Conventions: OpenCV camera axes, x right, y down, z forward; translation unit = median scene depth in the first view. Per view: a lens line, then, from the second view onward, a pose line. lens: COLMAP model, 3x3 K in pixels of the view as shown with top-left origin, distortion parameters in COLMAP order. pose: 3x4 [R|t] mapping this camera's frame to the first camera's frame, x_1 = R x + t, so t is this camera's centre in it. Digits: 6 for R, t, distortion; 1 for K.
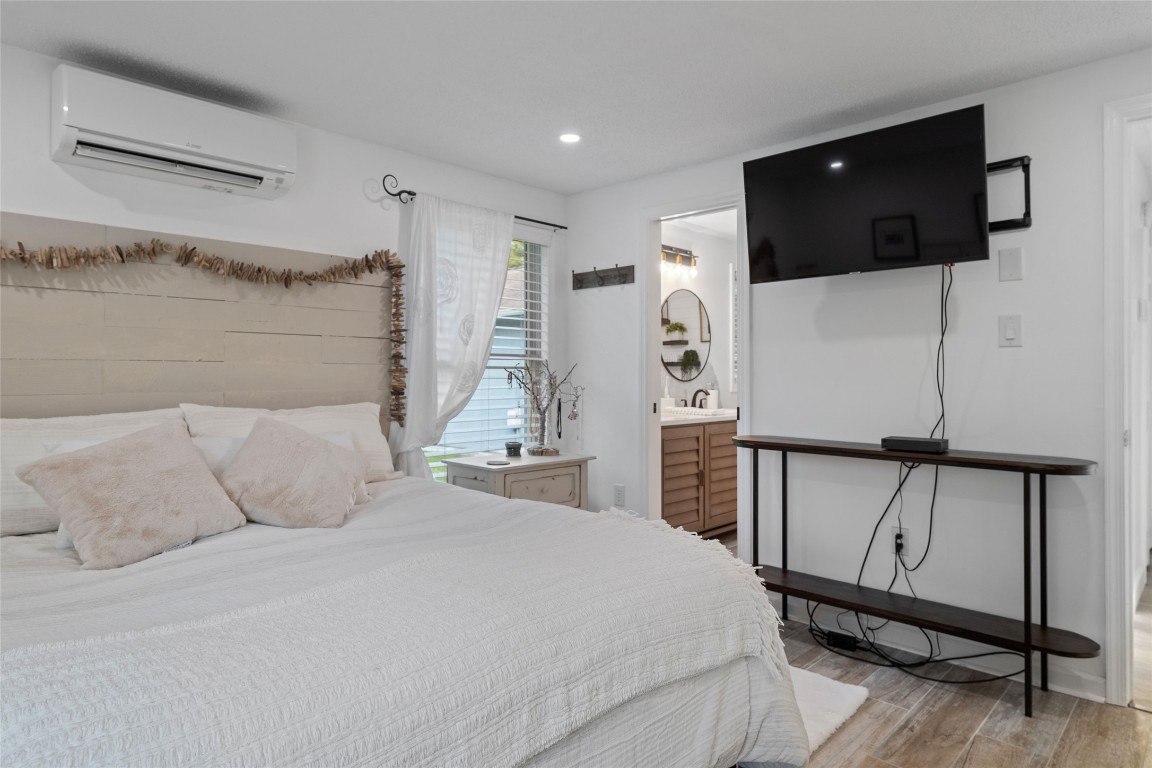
lens RADIAL K [[665.8, 0, 568.3], [0, 665.8, 359.2], [0, 0, 1]] dist [0.000409, -0.000116]
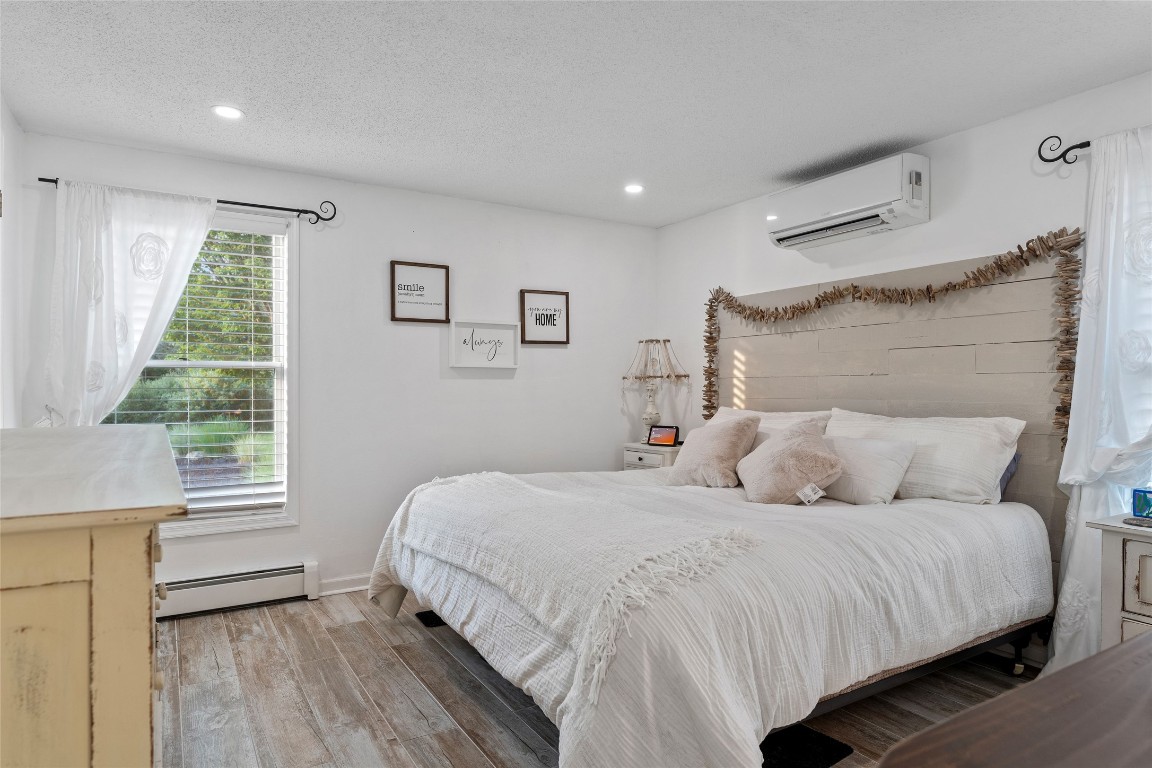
lens RADIAL K [[673.6, 0, 576.0], [0, 673.6, 384.0], [0, 0, 1]] dist [0.000977, 0.000237]
pose [[-0.240242, -0.010683, -0.970654, 0.761244], [0.015876, 0.999762, -0.014933, 0.028456], [0.970583, -0.018997, -0.240015, 0.734217]]
